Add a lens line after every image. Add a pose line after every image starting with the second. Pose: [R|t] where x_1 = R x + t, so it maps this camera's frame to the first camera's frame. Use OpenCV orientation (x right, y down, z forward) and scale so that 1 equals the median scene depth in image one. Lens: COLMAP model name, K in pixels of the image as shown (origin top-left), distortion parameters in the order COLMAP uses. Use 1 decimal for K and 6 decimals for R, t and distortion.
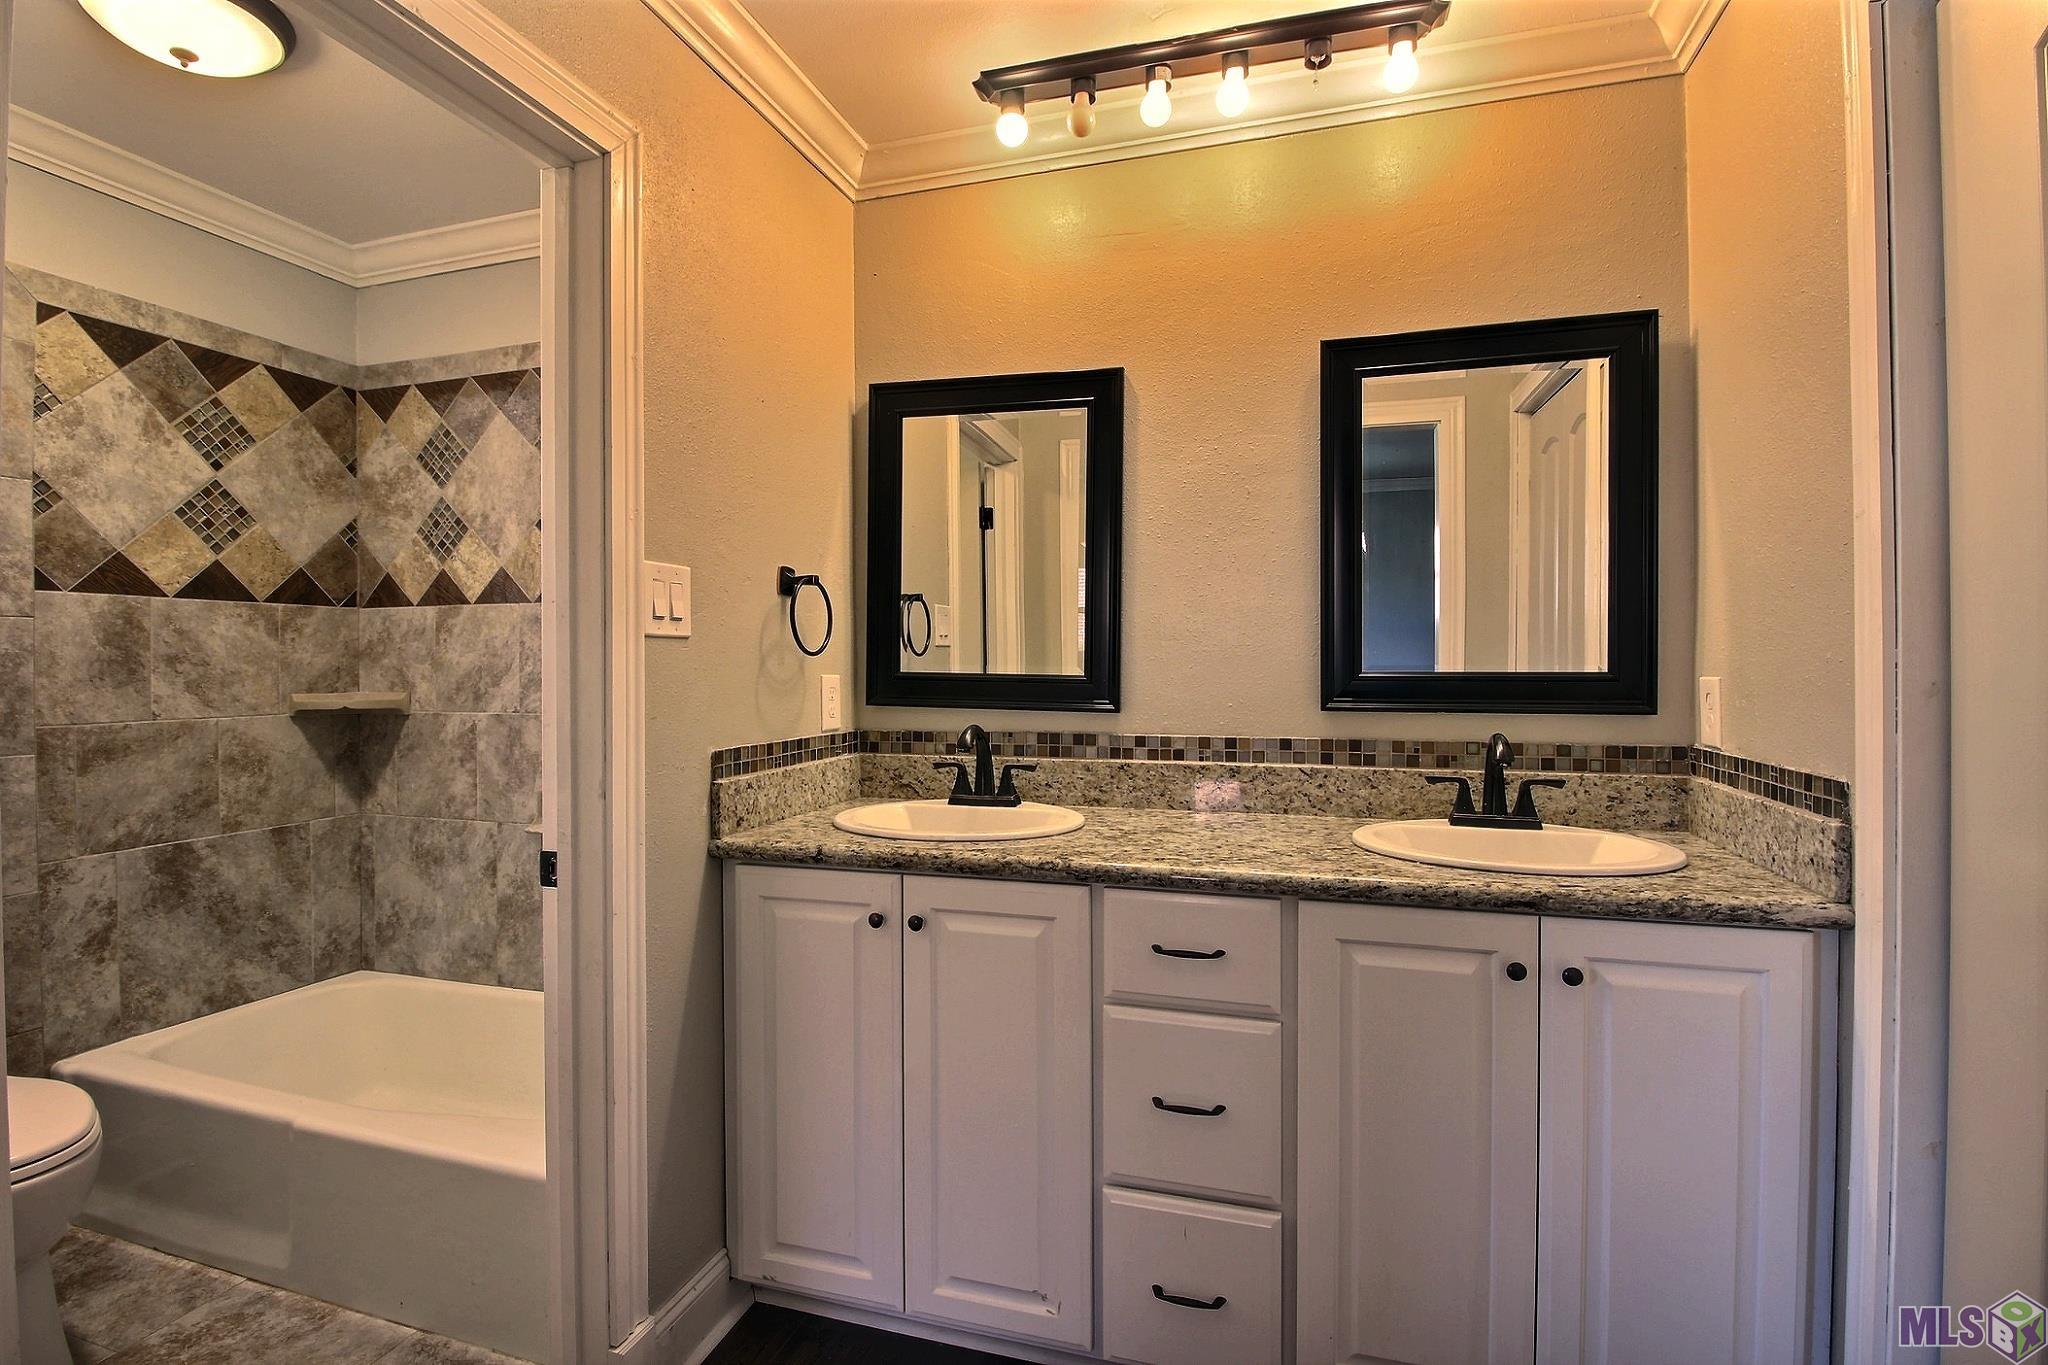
lens RADIAL K [[949.2, 0, 1032.7], [0, 949.2, 669.8], [0, 0, 1]] dist [-0.001614, -0.000269]
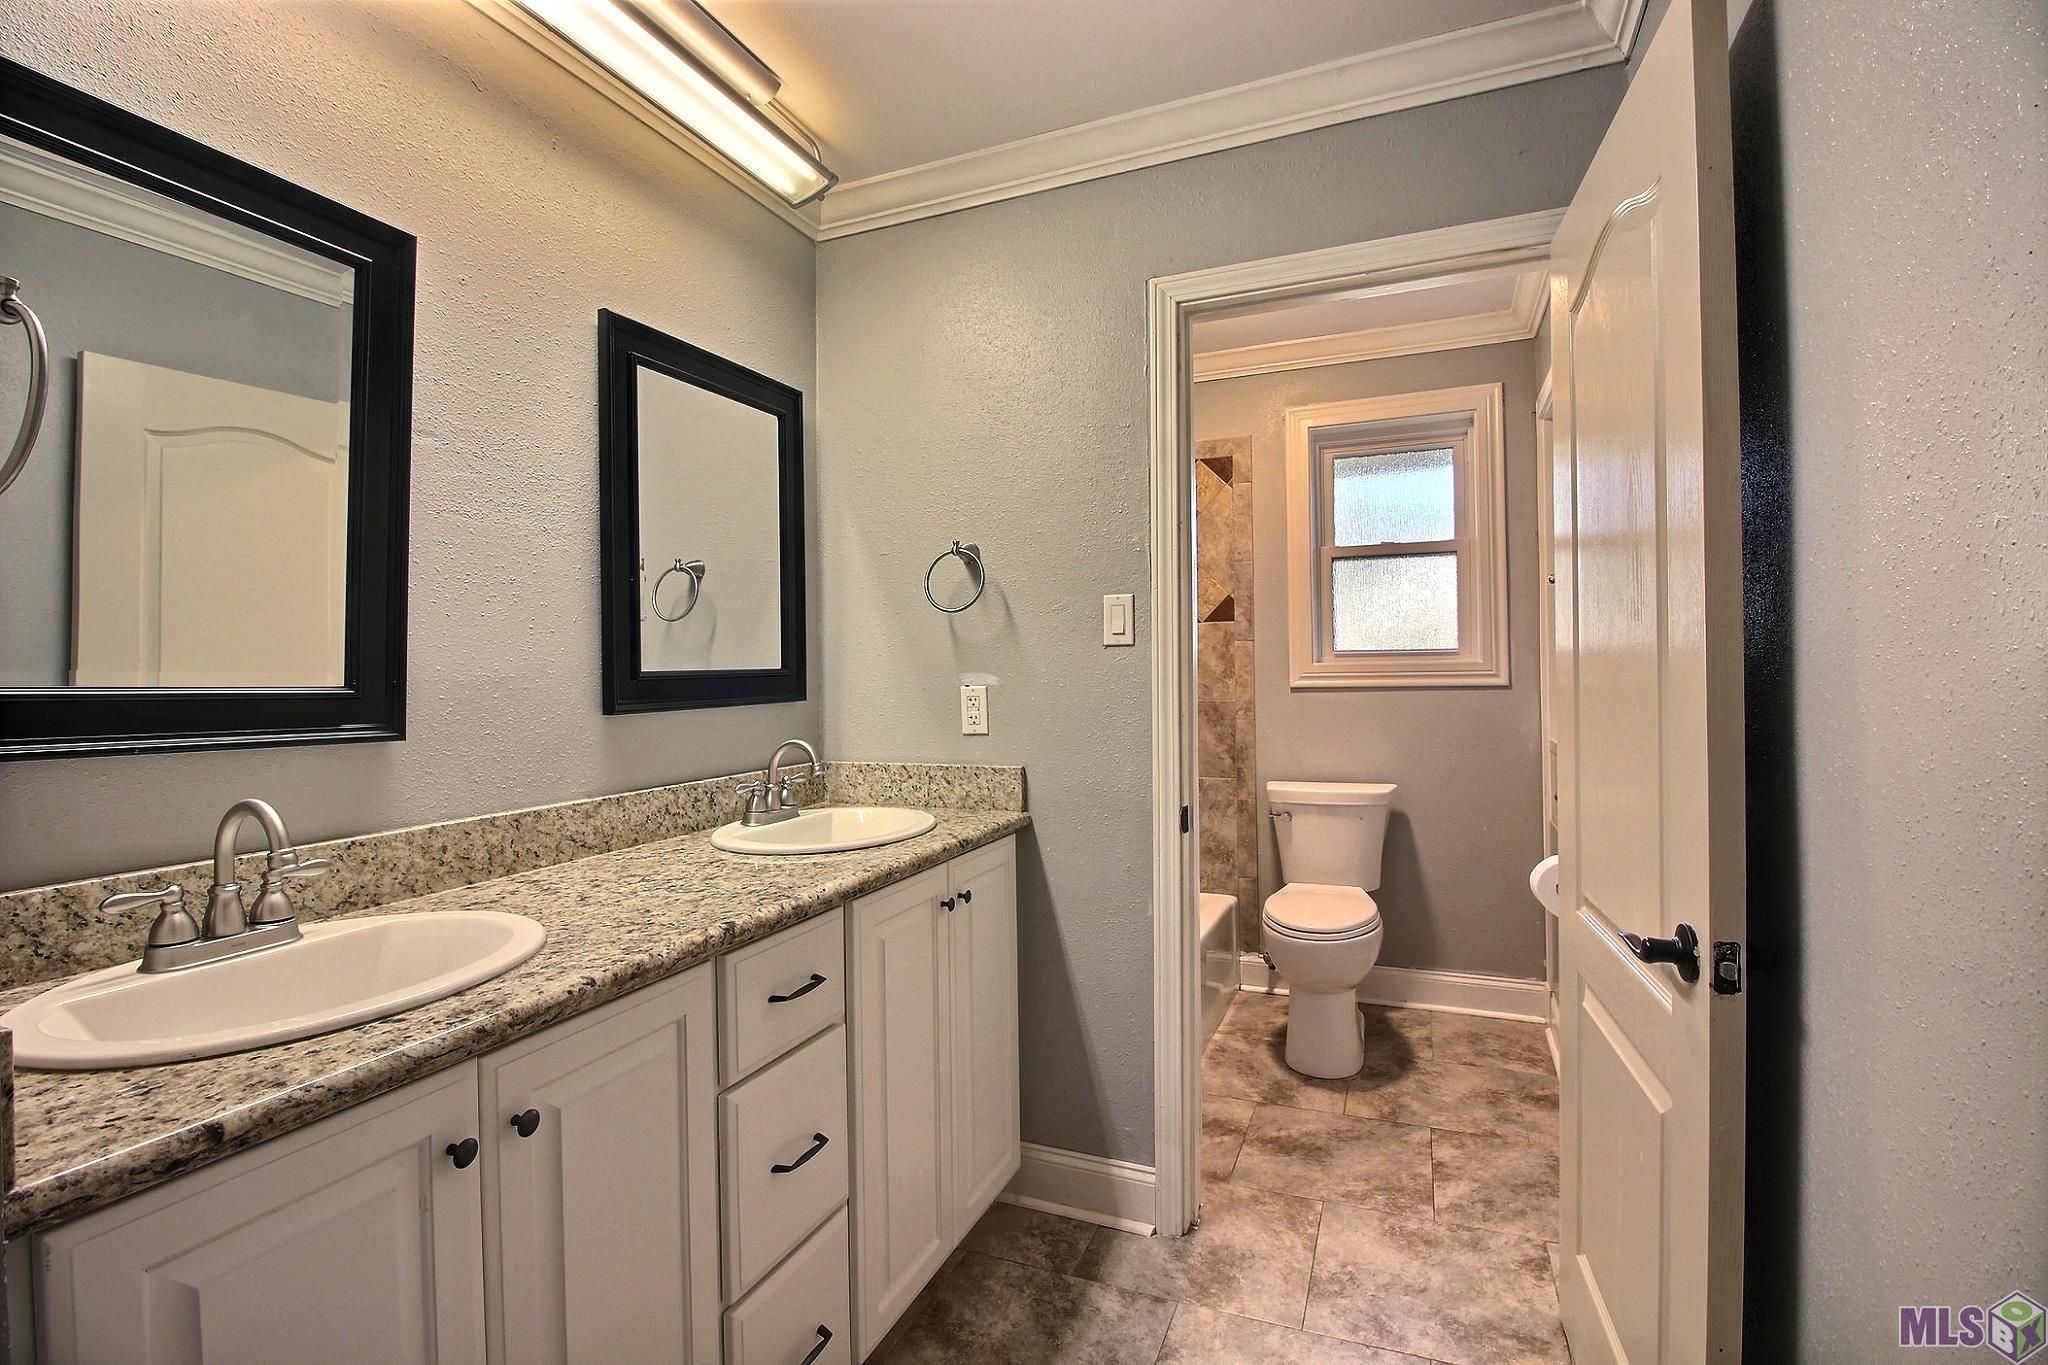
lens RADIAL K [[949.2, 0, 1032.7], [0, 949.2, 669.8], [0, 0, 1]] dist [-0.001614, -0.000269]
pose [[0.095355, 0.006806, 0.995420, -0.572554], [0.013937, 0.999869, -0.008172, 0.006842], [-0.995346, 0.014652, 0.095247, 0.575146]]
